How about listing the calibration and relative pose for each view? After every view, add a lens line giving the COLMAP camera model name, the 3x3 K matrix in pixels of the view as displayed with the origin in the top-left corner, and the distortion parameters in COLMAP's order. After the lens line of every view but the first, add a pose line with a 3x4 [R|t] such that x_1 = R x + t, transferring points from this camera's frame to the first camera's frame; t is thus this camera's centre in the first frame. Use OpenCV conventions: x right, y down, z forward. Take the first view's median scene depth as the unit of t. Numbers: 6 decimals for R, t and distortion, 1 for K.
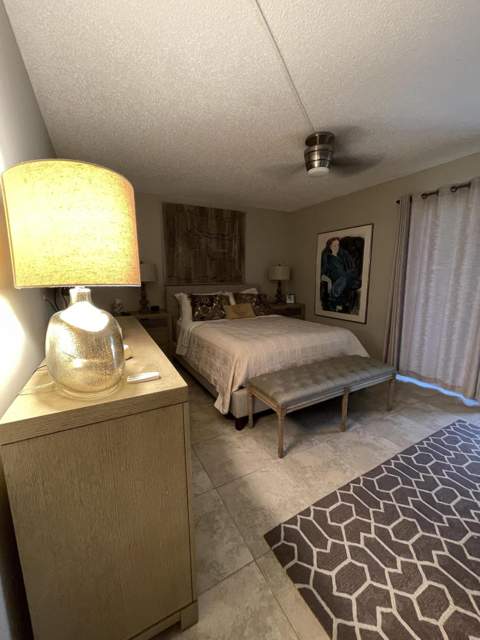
lens RADIAL K [[260.1, 0, 238.9], [0, 260.1, 319.0], [0, 0, 1]] dist [-0.008321, 0.001653]
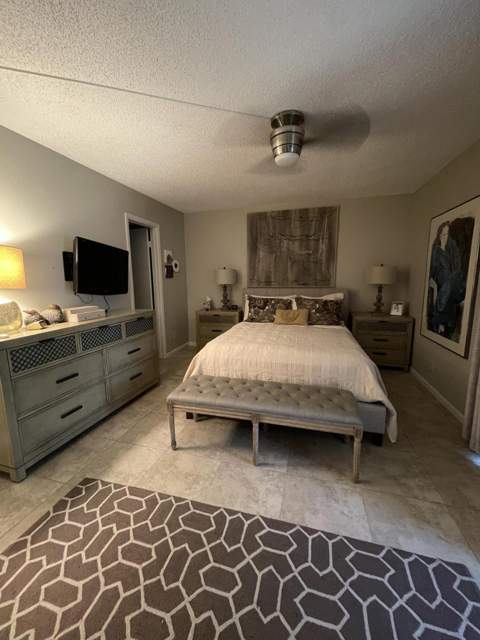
lens RADIAL K [[260.1, 0, 237.2], [0, 260.1, 318.4], [0, 0, 1]] dist [-0.008321, 0.001653]
pose [[0.714386, 0.107374, -0.691465, 0.531382], [-0.111413, 0.993005, 0.039093, -0.041030], [0.690826, 0.049111, 0.721352, 0.192588]]
